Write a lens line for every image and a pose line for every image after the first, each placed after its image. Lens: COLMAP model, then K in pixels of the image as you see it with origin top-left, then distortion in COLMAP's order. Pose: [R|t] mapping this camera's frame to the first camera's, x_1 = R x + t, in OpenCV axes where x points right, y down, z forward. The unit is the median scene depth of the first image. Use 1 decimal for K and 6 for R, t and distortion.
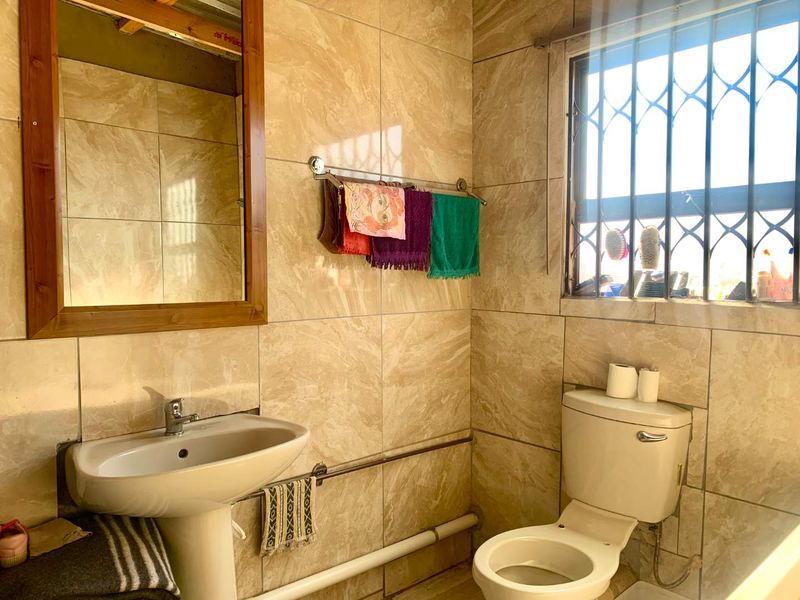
lens RADIAL K [[609.9, 0, 400.0], [0, 609.9, 300.0], [0, 0, 1]] dist [0.010701, 0.002611]
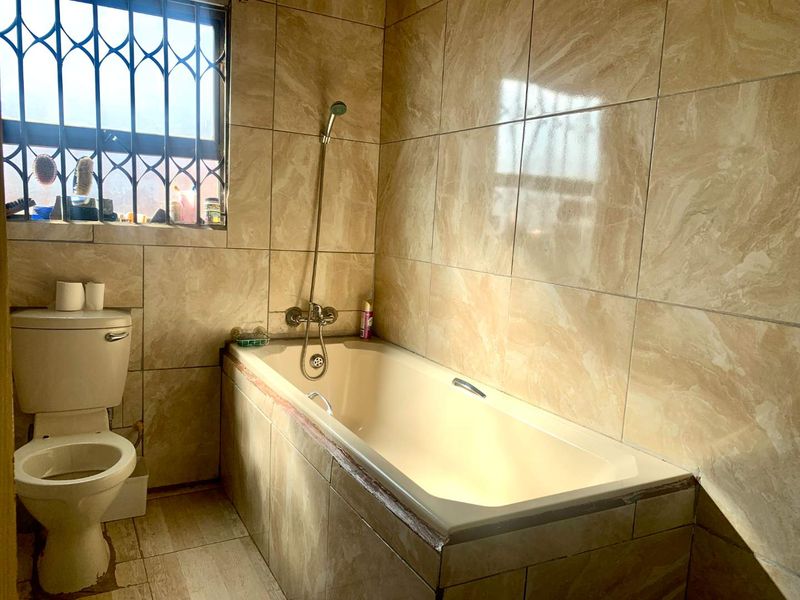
lens RADIAL K [[609.9, 0, 400.0], [0, 609.9, 300.0], [0, 0, 1]] dist [0.010701, 0.002611]
pose [[0.247993, -0.110642, 0.962423, -0.589239], [0.007529, 0.993647, 0.112291, 0.020794], [-0.968733, -0.020601, 0.247250, 0.152817]]
